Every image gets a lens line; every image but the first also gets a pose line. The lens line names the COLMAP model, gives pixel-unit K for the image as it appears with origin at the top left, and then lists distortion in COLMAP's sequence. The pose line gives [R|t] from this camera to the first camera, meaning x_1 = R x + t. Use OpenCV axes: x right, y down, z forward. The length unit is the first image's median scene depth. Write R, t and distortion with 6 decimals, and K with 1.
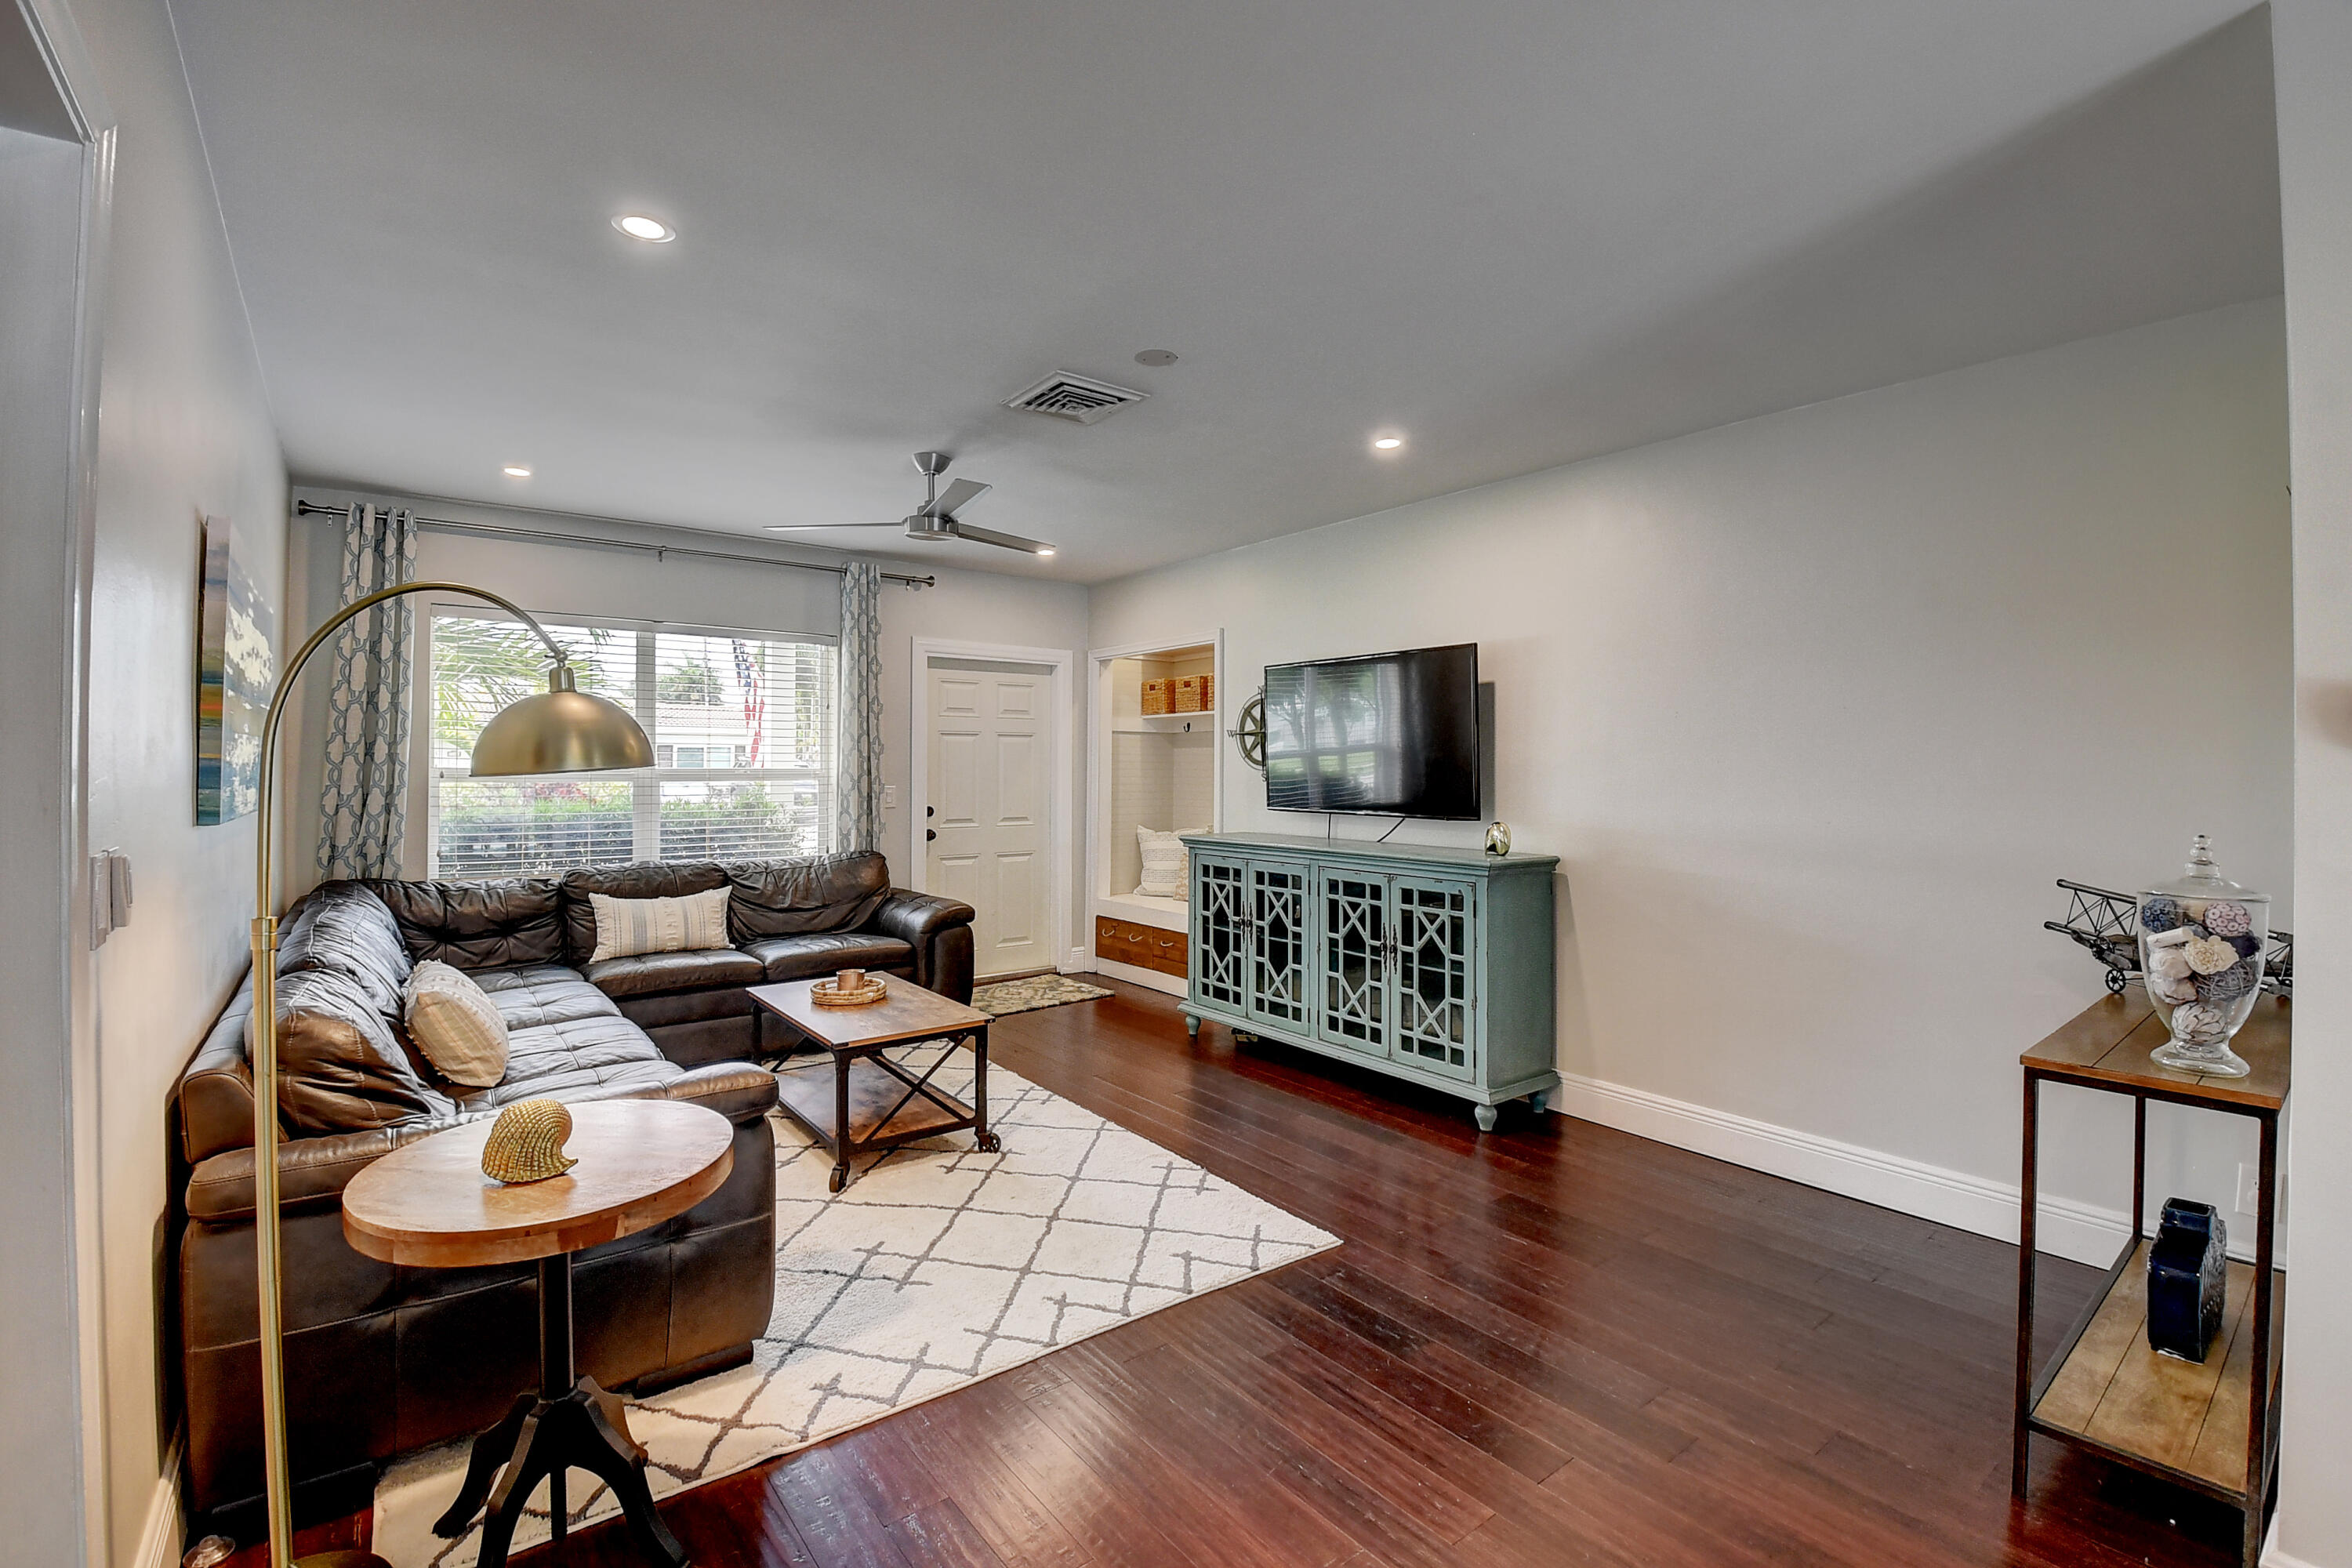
lens RADIAL K [[1028.9, 0, 1170.5], [0, 1028.9, 764.7], [0, 0, 1]] dist [0.035189, -0.036485]
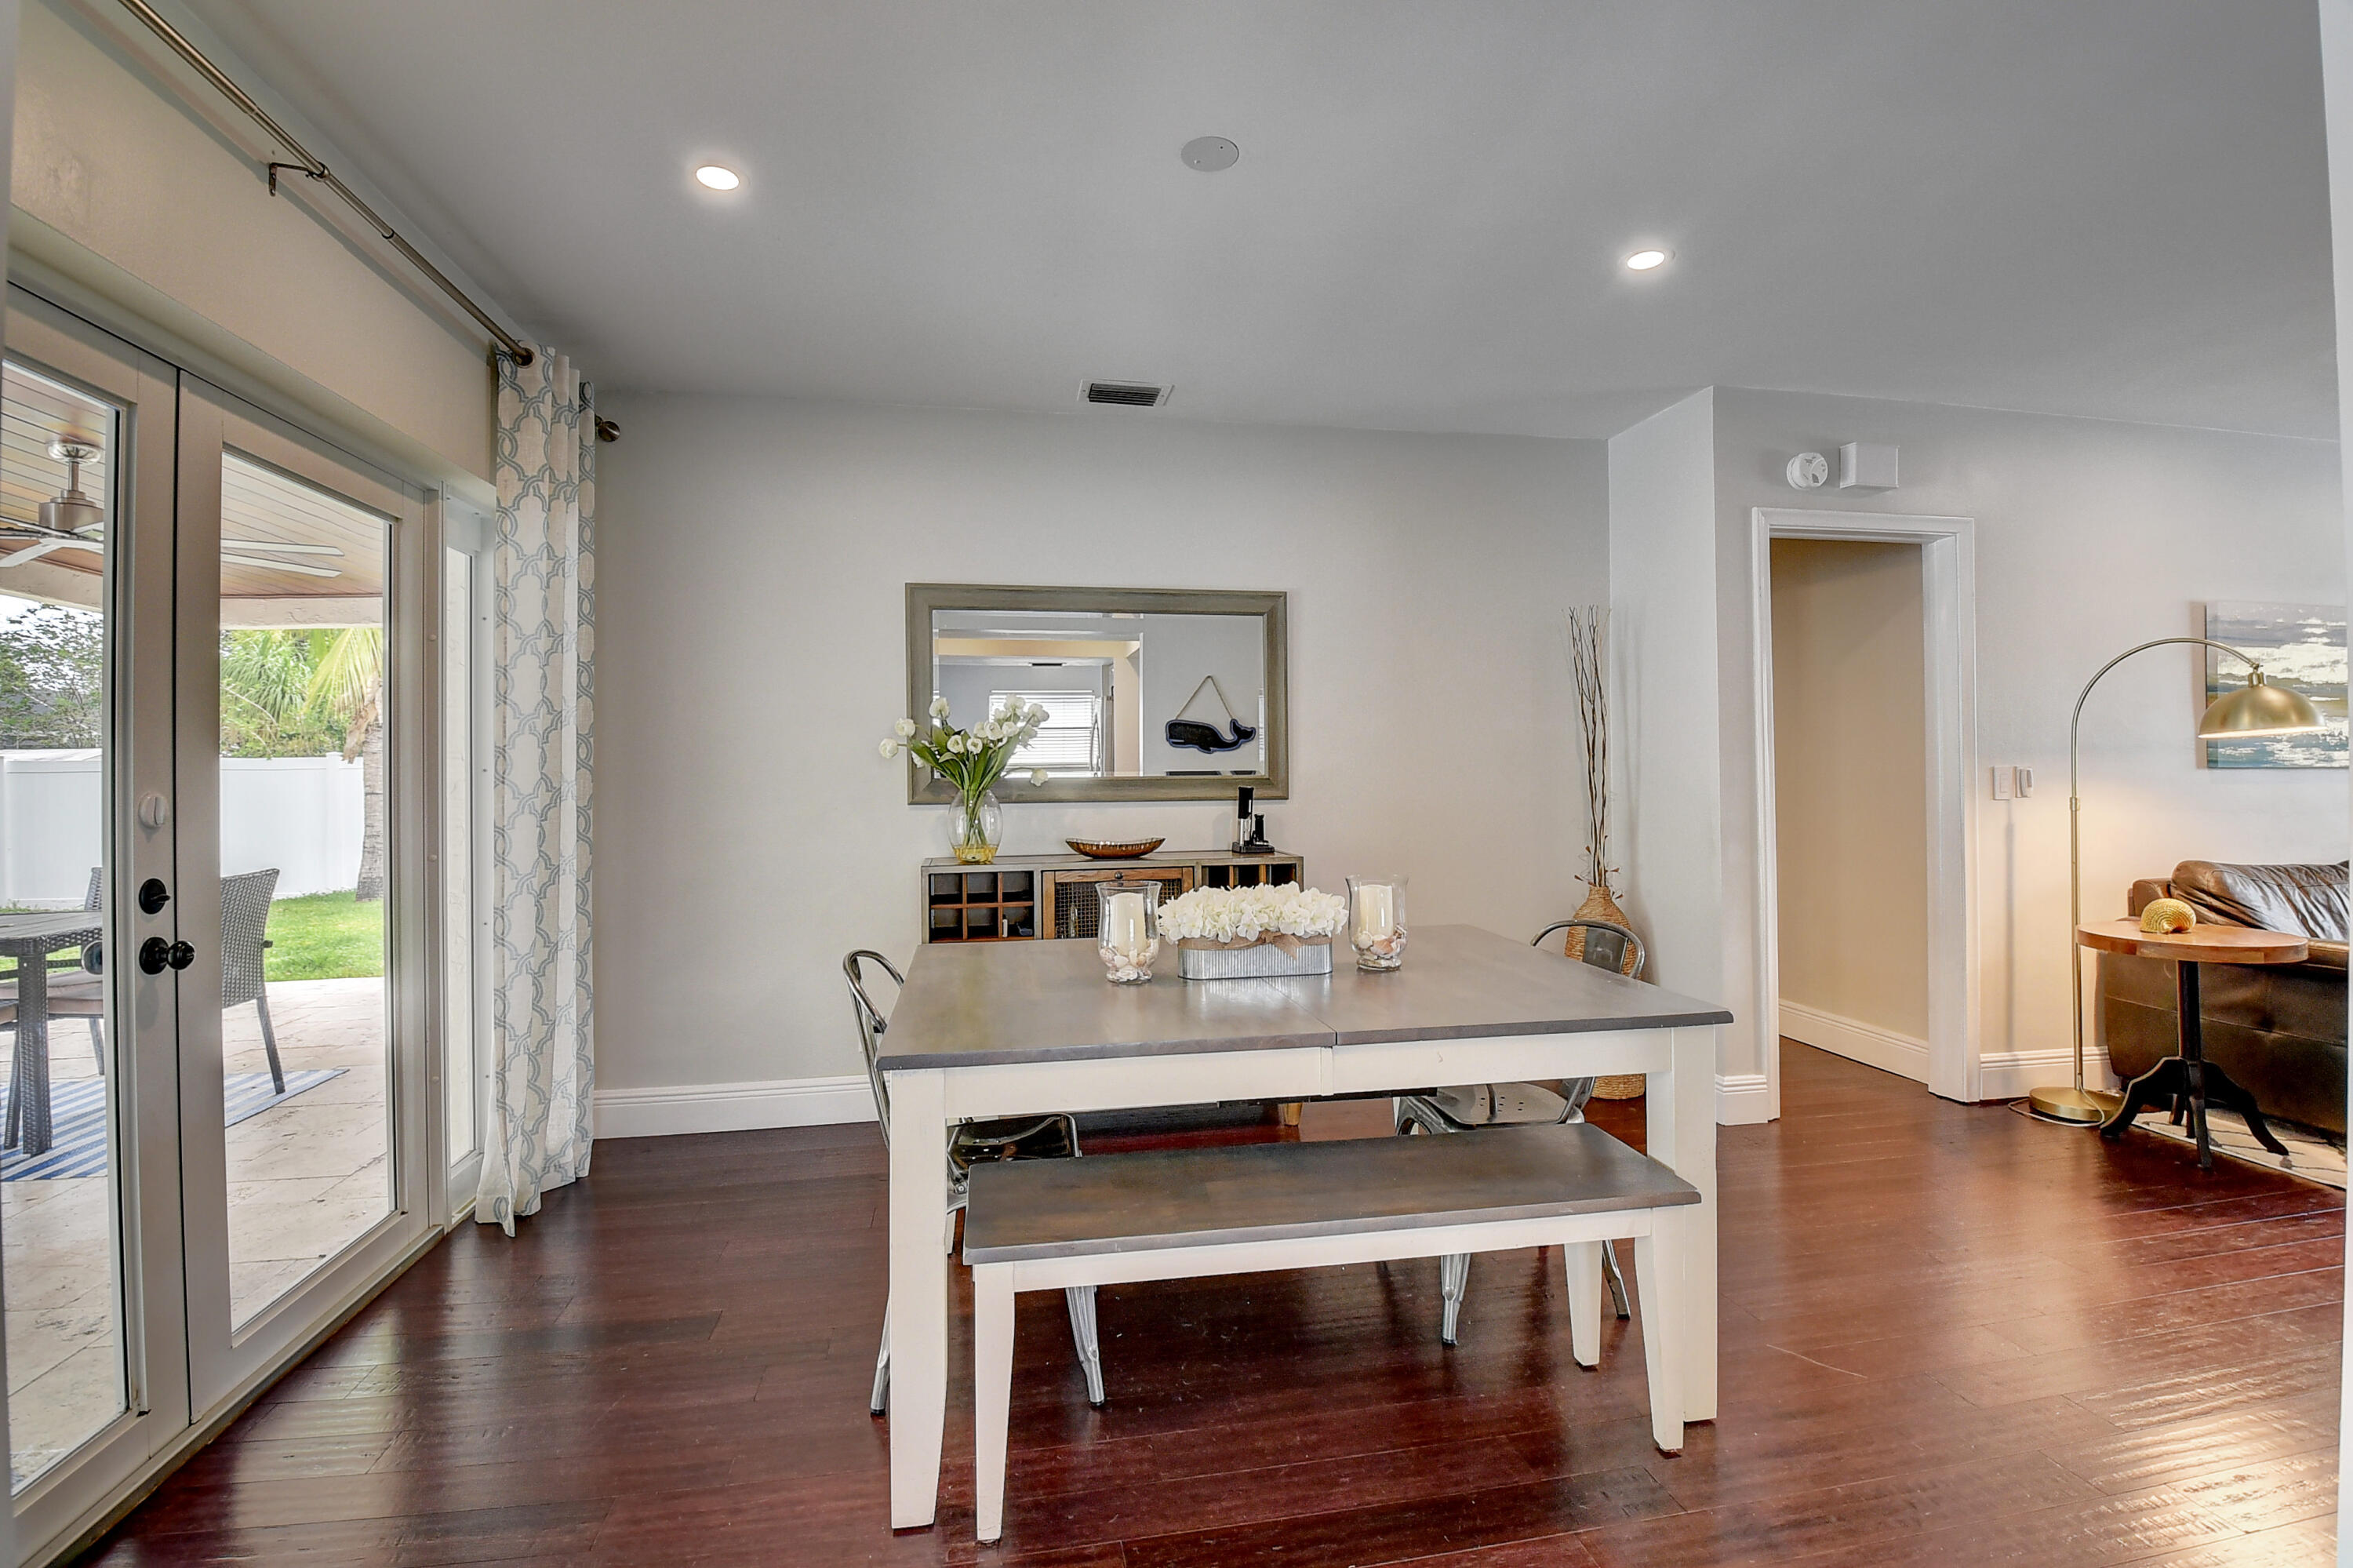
lens RADIAL K [[1035.8, 0, 1172.7], [0, 1035.8, 759.0], [0, 0, 1]] dist [0.001745, -0.013783]
pose [[-0.457580, -0.010013, -0.889112, 0.765822], [0.005382, 0.999887, -0.014031, 0.029622], [0.889152, -0.011205, -0.457475, 0.079319]]
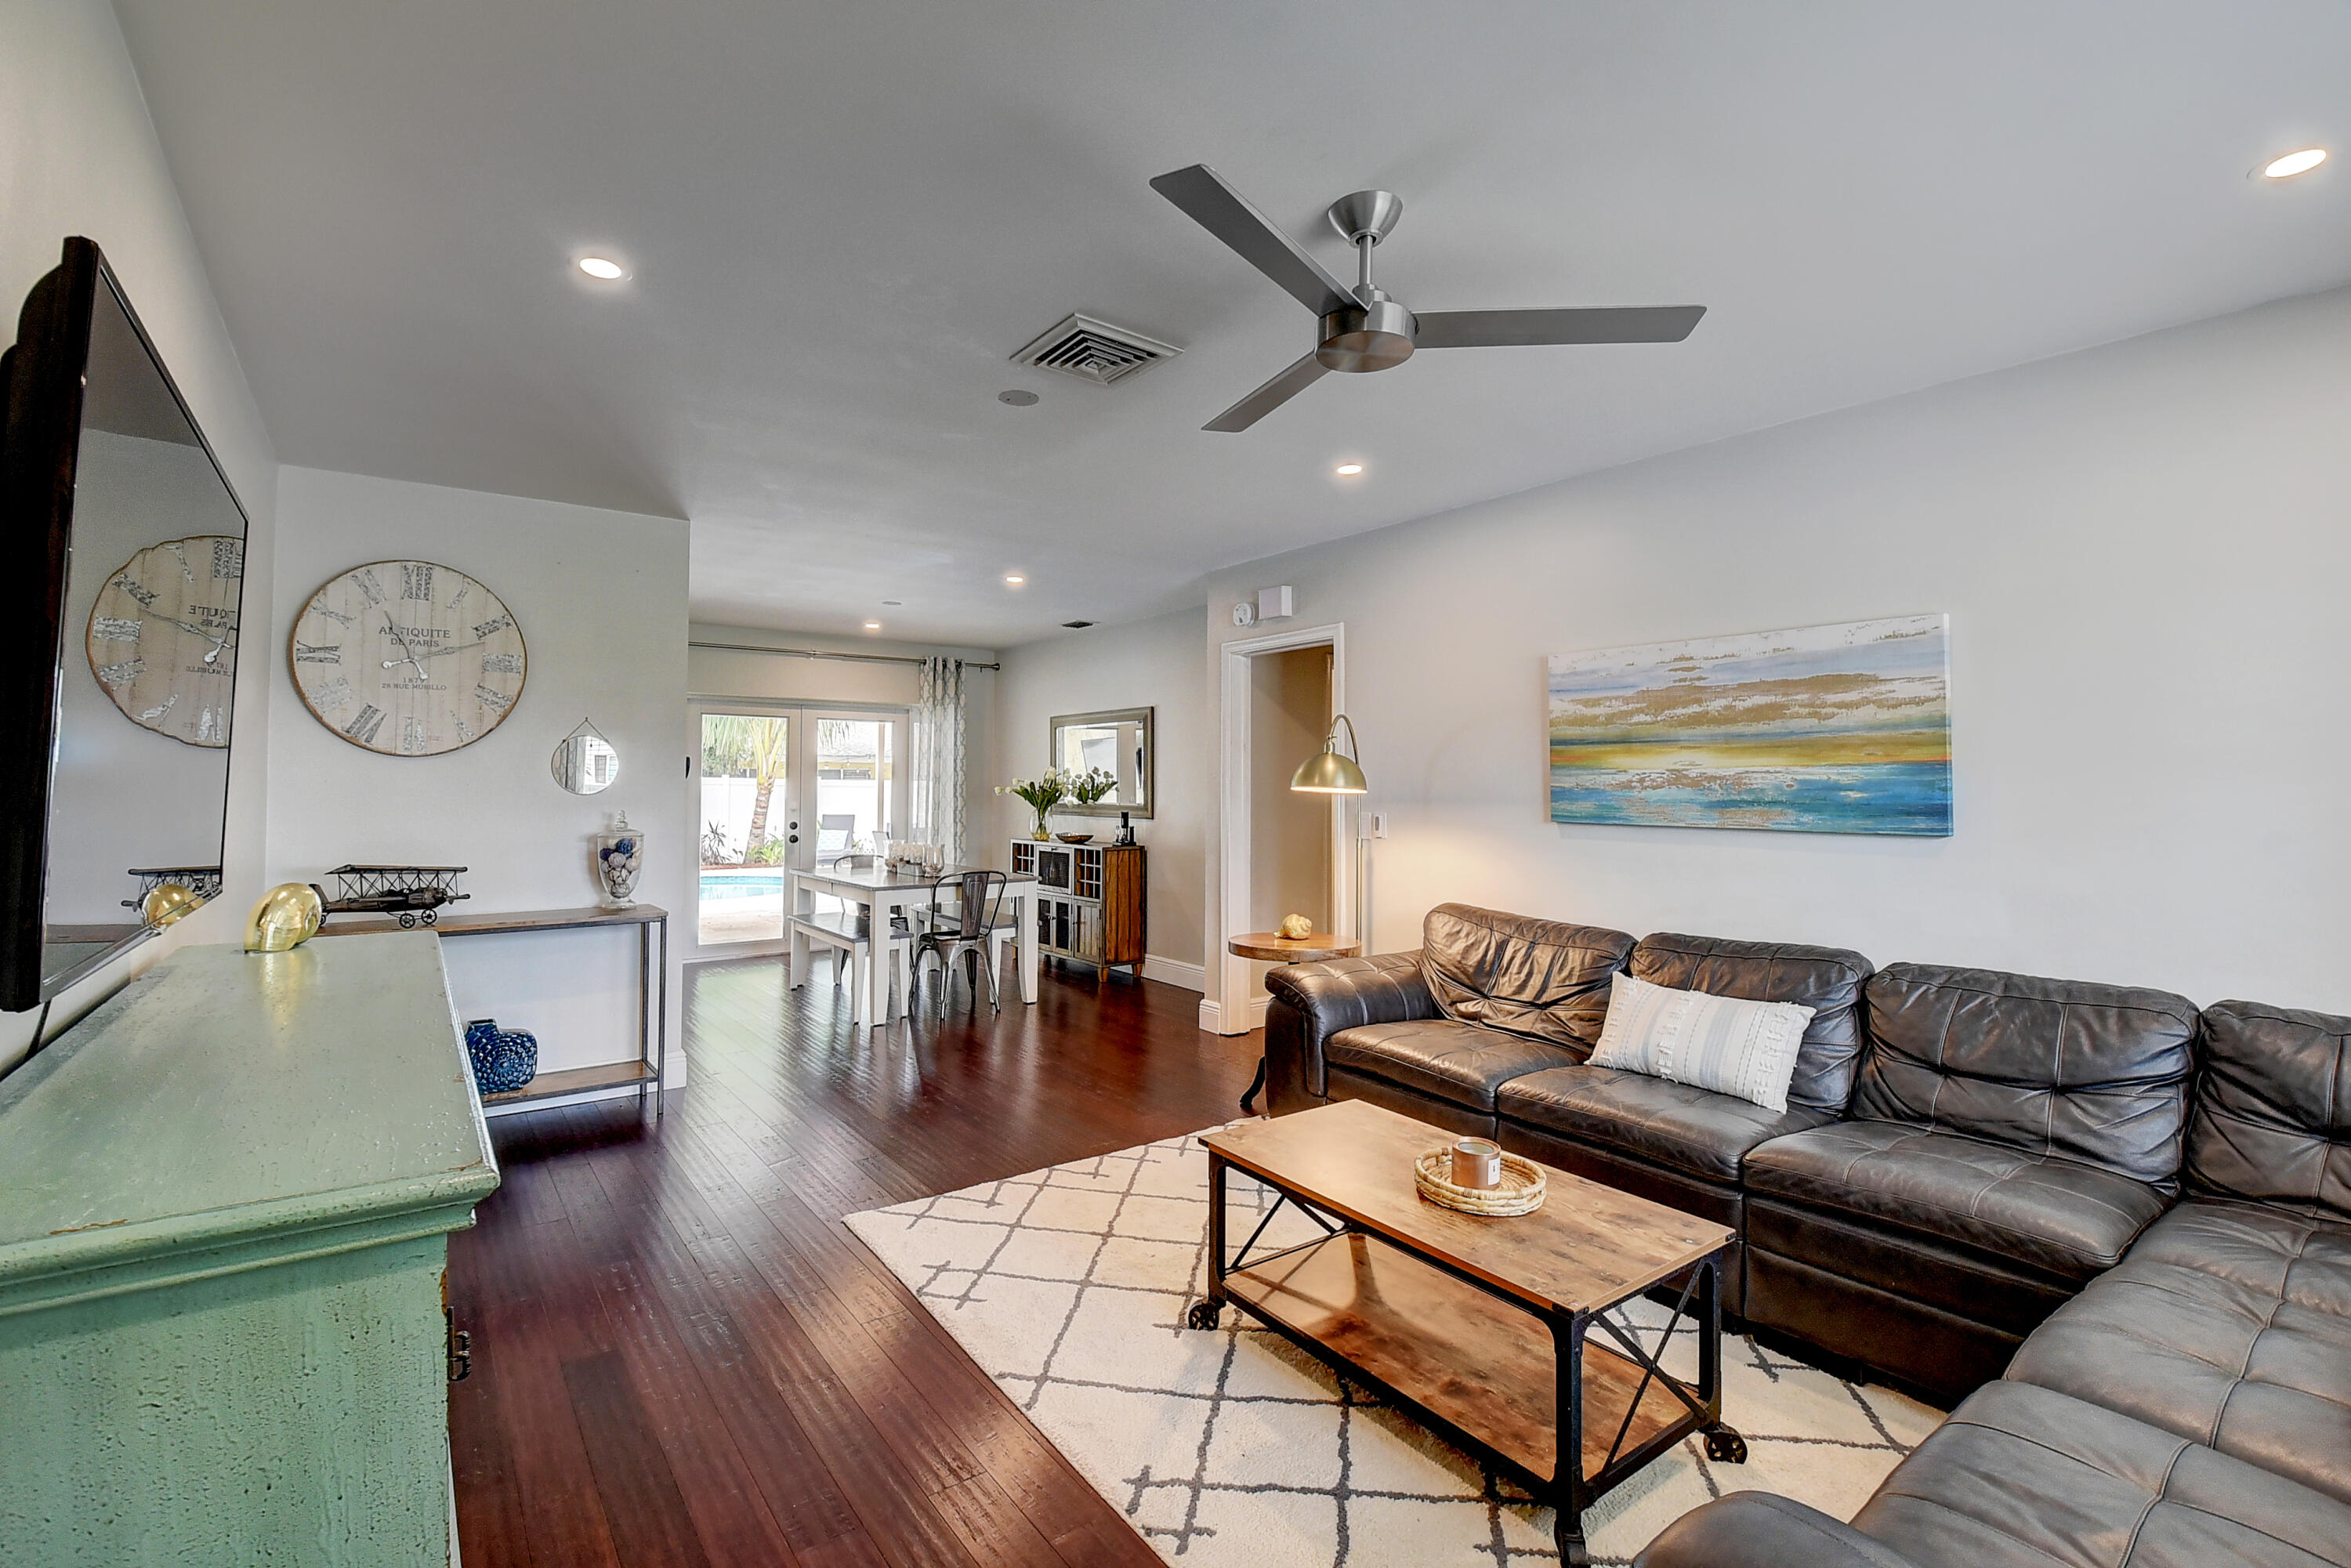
lens RADIAL K [[1053.8, 0, 1182.7], [0, 1053.8, 705.0], [0, 0, 1]] dist [0.013775, -0.019848]
pose [[-0.999927, -0.007321, 0.009662, -0.134474], [-0.008046, 0.996970, -0.077369, 0.001065], [-0.009067, -0.077441, -0.996956, 1.436727]]
